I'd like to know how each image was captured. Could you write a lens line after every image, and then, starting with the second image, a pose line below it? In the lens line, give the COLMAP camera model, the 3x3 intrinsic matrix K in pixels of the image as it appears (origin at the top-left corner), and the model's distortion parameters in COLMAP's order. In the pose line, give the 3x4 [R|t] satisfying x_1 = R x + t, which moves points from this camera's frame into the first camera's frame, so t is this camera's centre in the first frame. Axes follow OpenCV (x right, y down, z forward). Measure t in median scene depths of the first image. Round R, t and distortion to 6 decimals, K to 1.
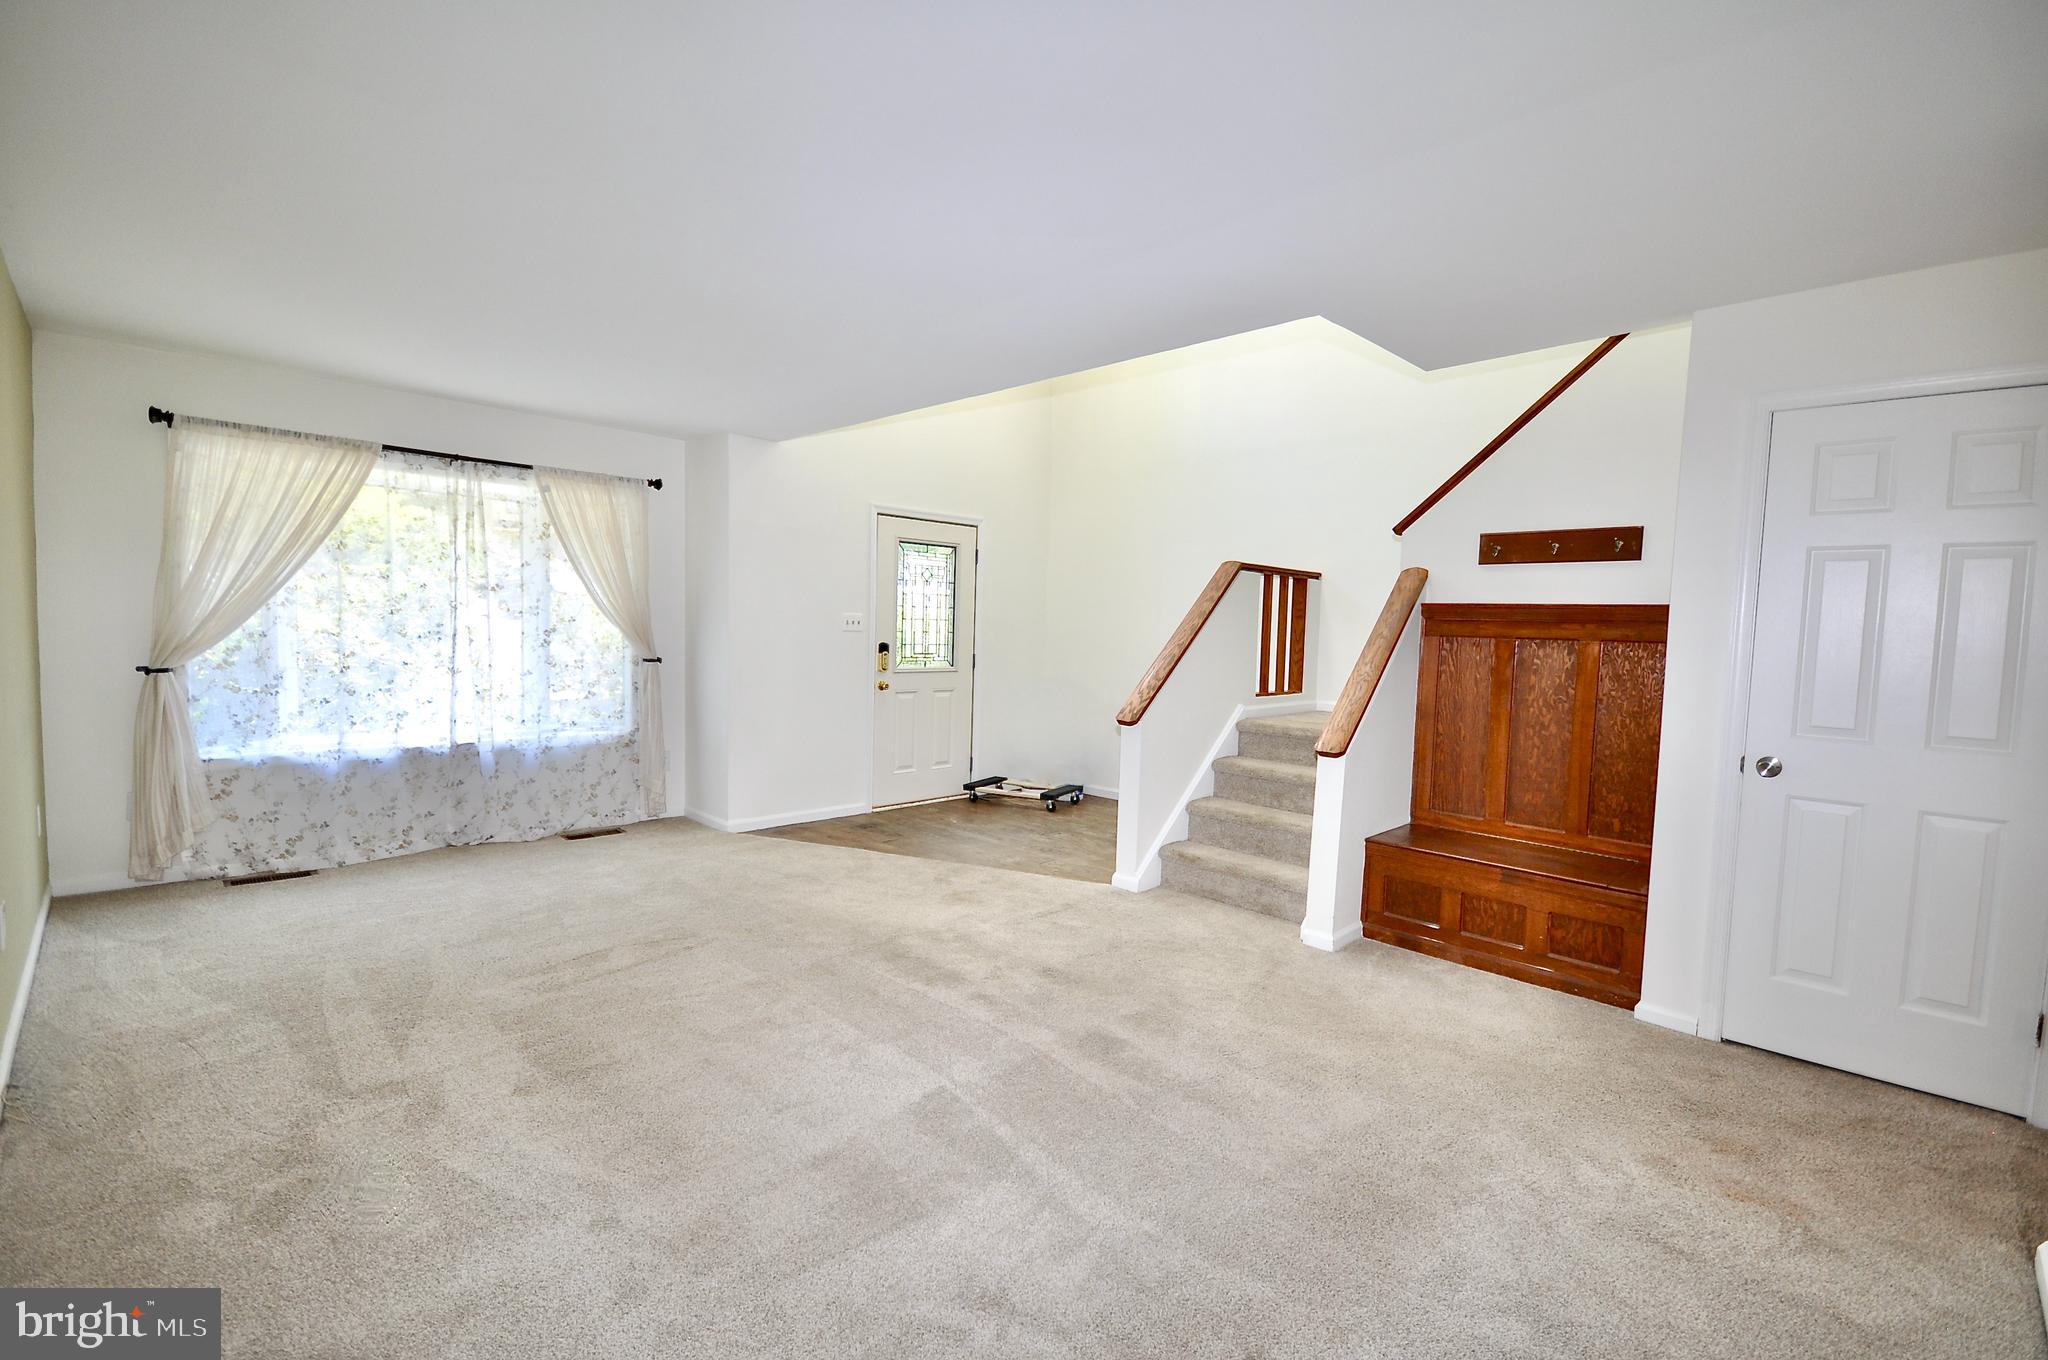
lens RADIAL K [[898.4, 0, 1024.0], [0, 898.4, 680.0], [0, 0, 1]] dist [0.014316, -0.016666]
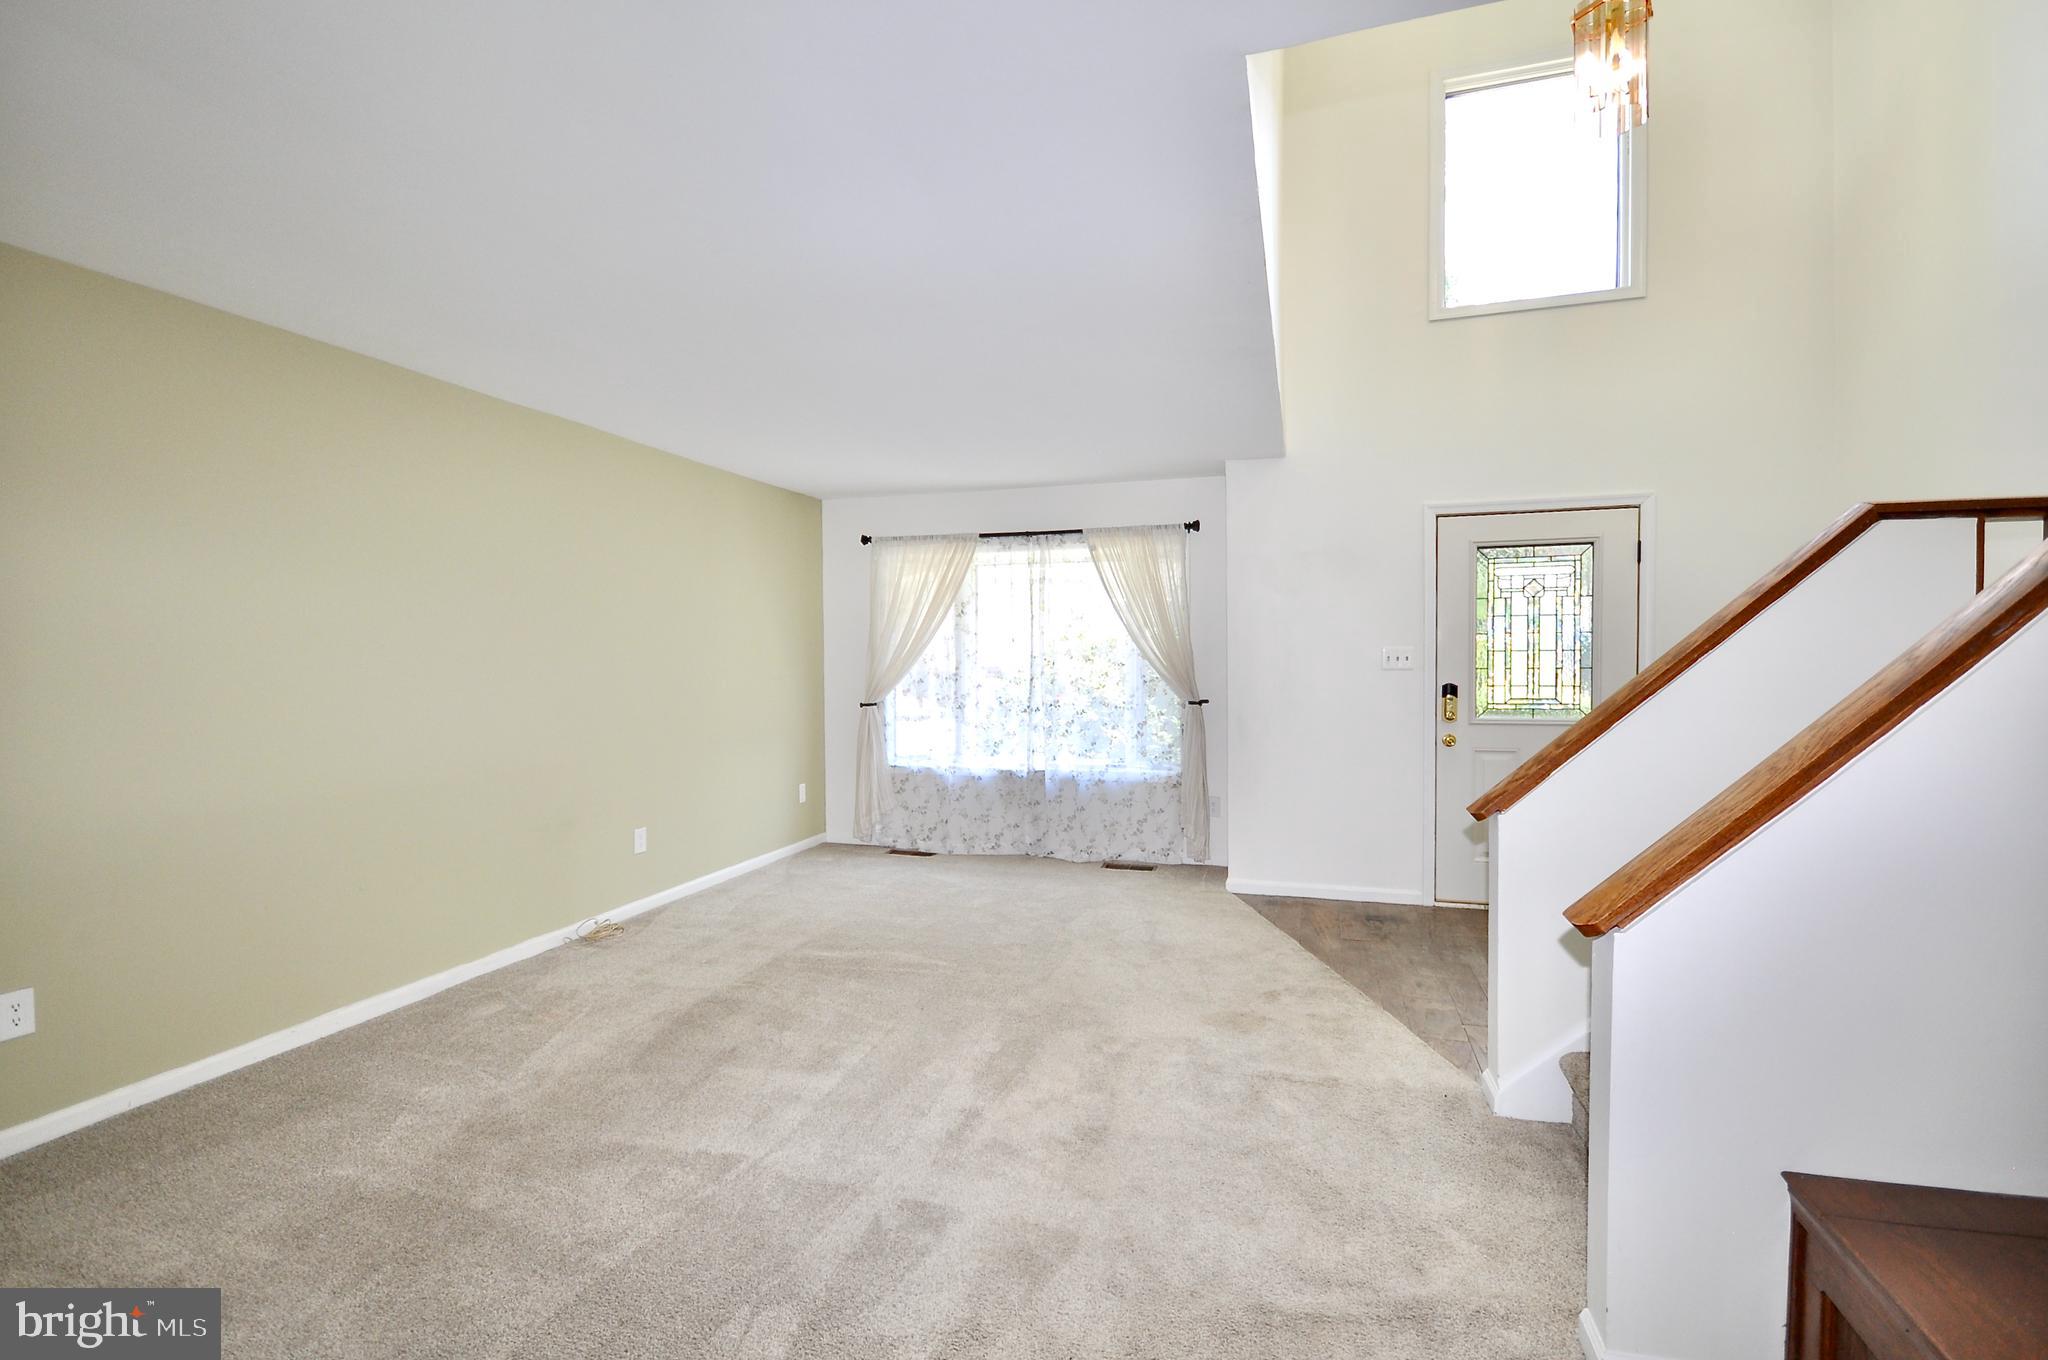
lens RADIAL K [[926.2, 0, 1014.4], [0, 926.2, 680.8], [0, 0, 1]] dist [0.003425, -0.006926]
pose [[0.468677, -0.010766, -0.883304, 0.461124], [-0.034987, 0.998915, -0.030740, -0.009284], [0.882677, 0.045311, 0.467791, 0.402722]]
